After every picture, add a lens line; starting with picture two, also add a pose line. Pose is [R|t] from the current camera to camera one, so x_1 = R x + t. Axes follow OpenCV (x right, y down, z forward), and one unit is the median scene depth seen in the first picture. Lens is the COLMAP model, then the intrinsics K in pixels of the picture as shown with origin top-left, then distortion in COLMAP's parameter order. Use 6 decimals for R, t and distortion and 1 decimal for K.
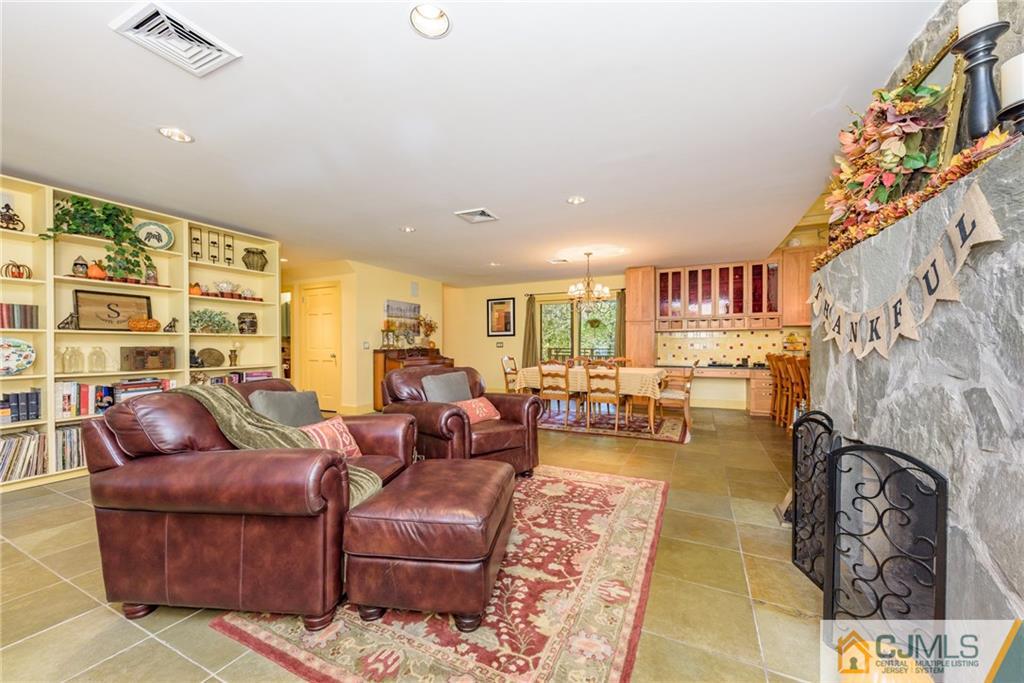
lens RADIAL K [[403.1, 0, 514.3], [0, 403.1, 344.9], [0, 0, 1]] dist [0.004764, -0.000040]
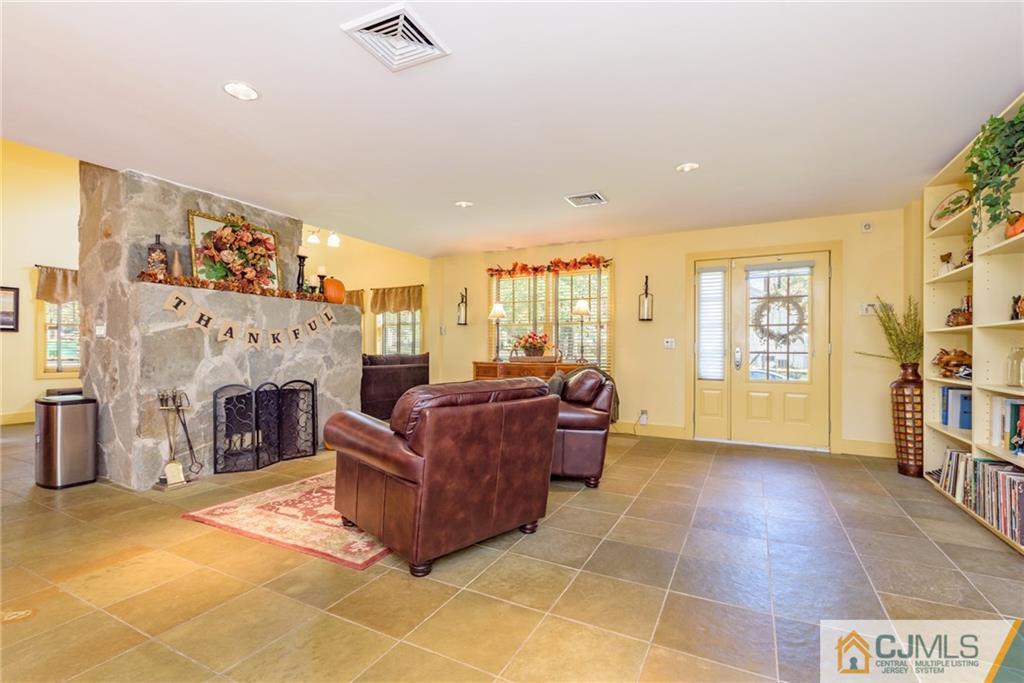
lens RADIAL K [[449.3, 0, 516.9], [0, 449.3, 351.0], [0, 0, 1]] dist [0.012067, 0.000018]
pose [[-0.999910, -0.001757, 0.013328, -0.137416], [-0.001700, 0.999989, 0.004305, 0.005982], [-0.013335, 0.004282, -0.999902, 0.898843]]
